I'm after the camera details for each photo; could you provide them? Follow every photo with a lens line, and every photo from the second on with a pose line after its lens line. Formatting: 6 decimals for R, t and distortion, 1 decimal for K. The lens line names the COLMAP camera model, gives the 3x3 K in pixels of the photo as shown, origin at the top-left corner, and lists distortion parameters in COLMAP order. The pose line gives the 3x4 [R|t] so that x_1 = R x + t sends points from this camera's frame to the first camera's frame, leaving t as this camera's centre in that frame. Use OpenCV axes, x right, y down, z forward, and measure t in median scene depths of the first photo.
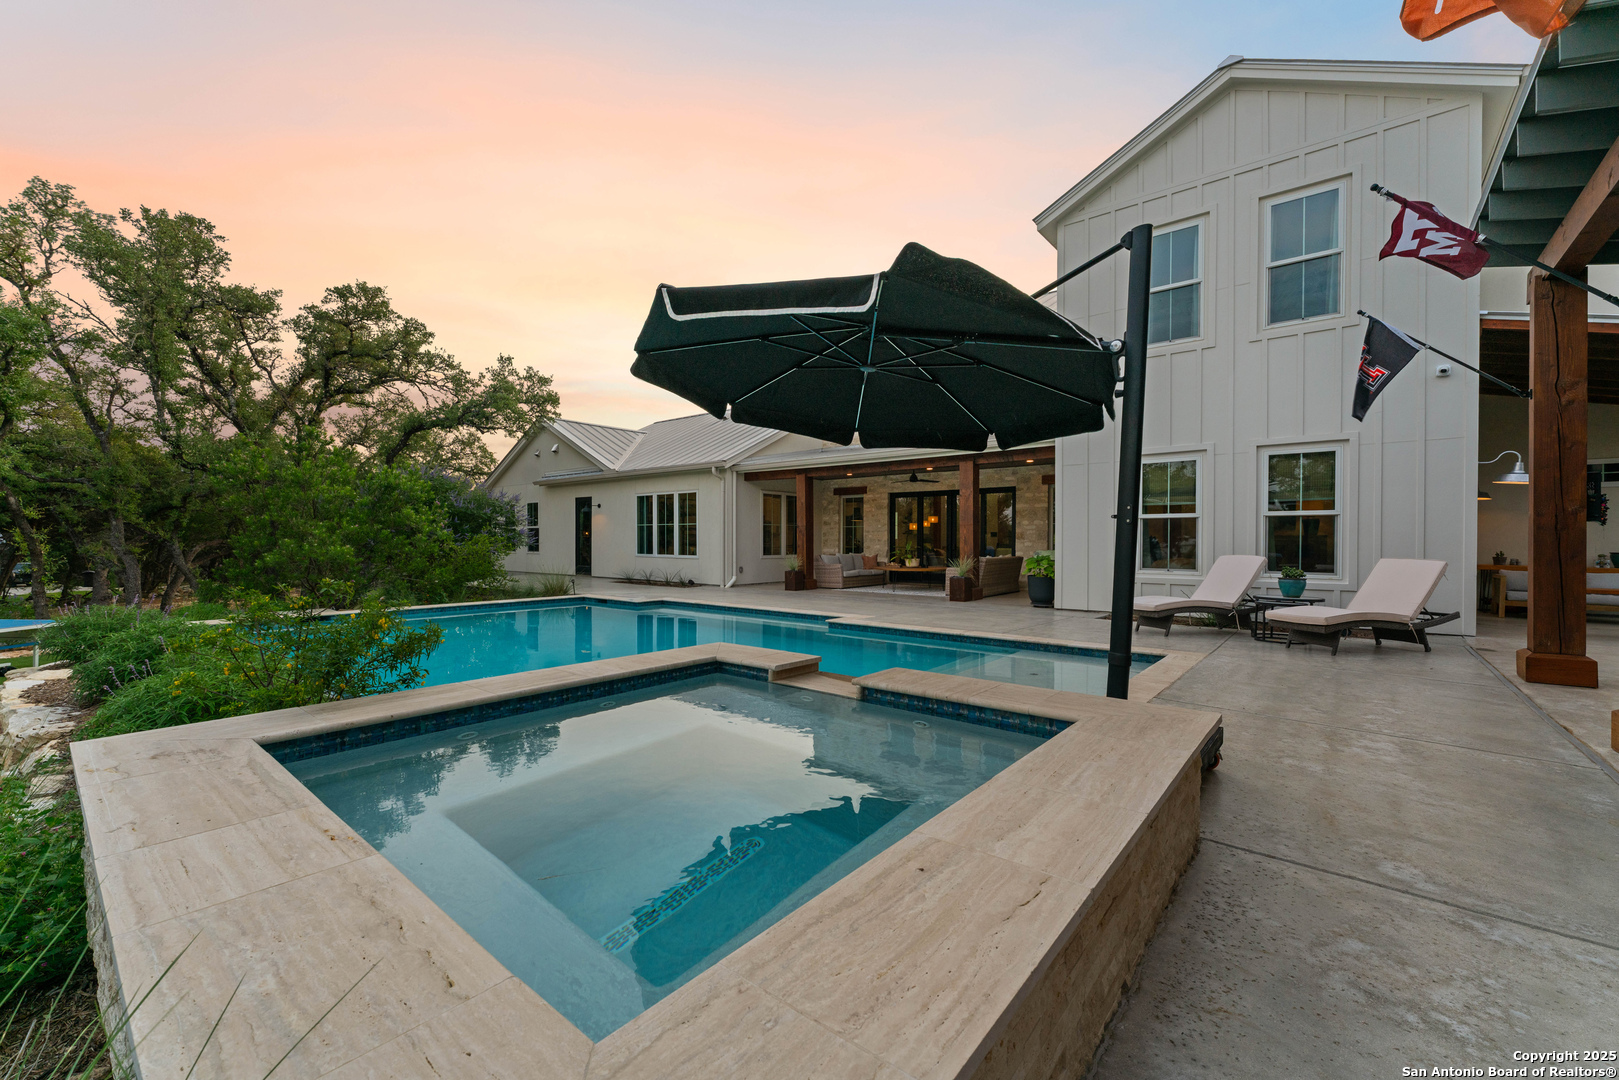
lens RADIAL K [[658.5, 0, 809.5], [0, 658.5, 540.0], [0, 0, 1]] dist [-0.000039, -0.000035]
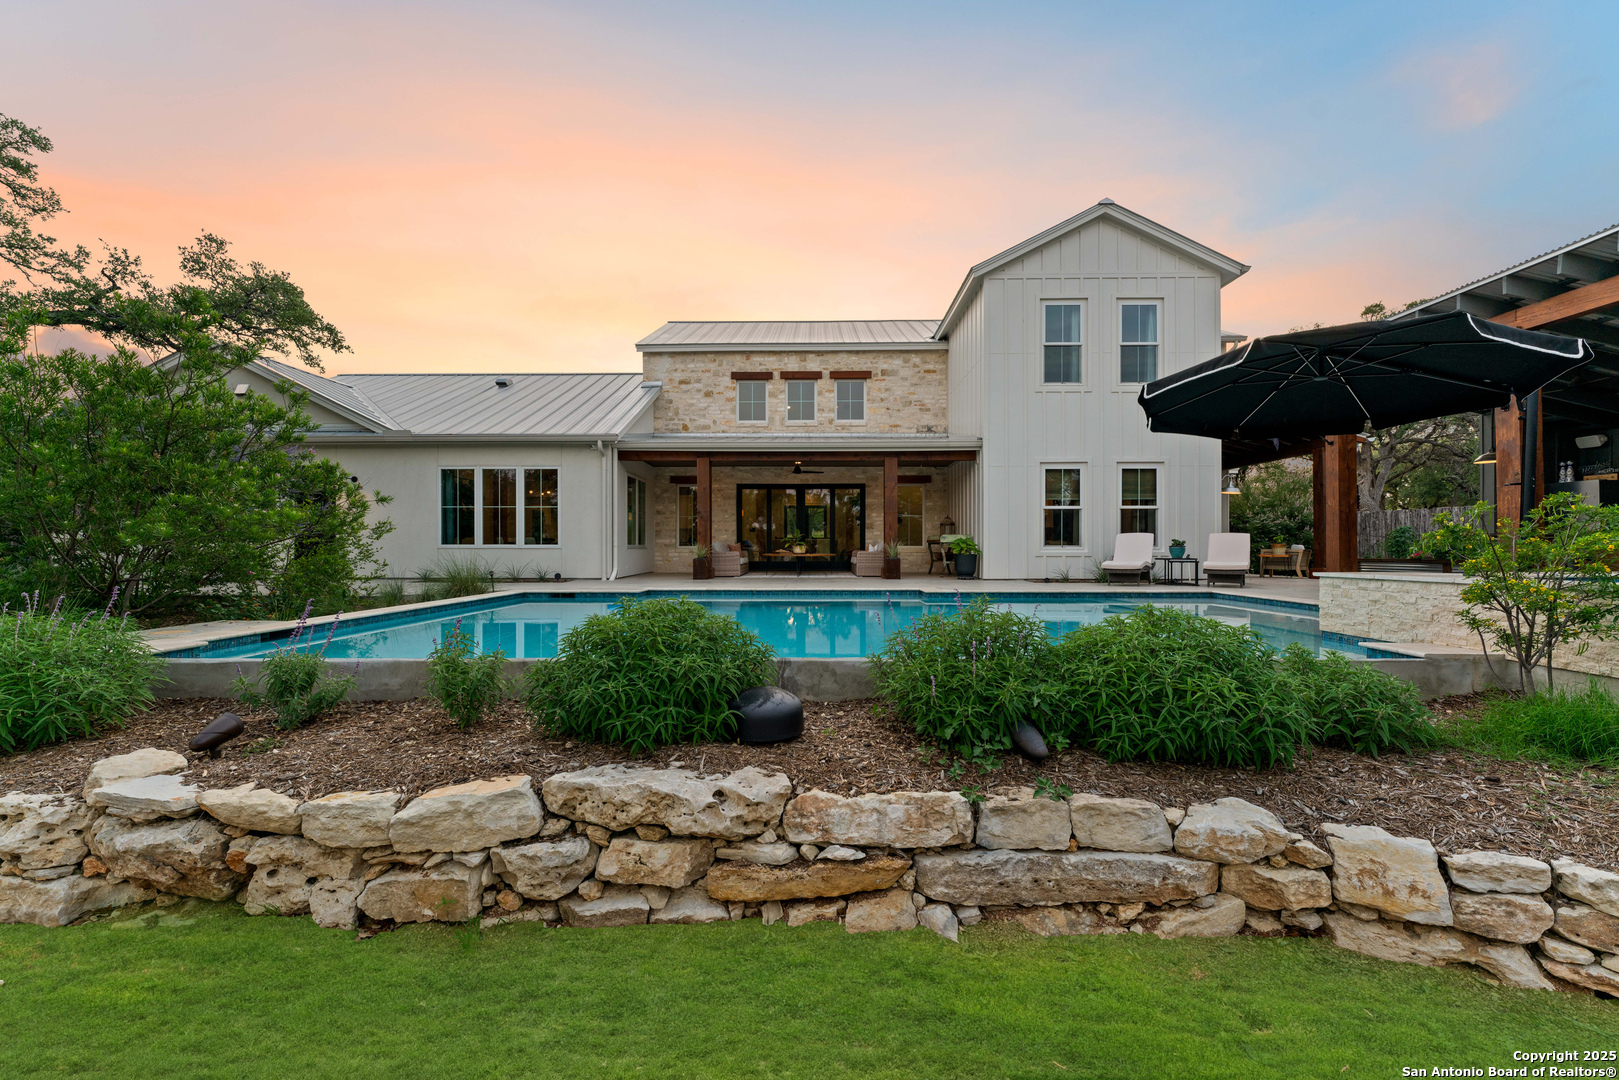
lens RADIAL K [[658.5, 0, 809.5], [0, 658.5, 540.0], [0, 0, 1]] dist [-0.000039, -0.000035]
pose [[0.782221, 0.005417, 0.622978, -0.437161], [0.001814, 0.999938, -0.010972, 0.027128], [-0.622999, 0.009712, 0.782162, 0.144439]]
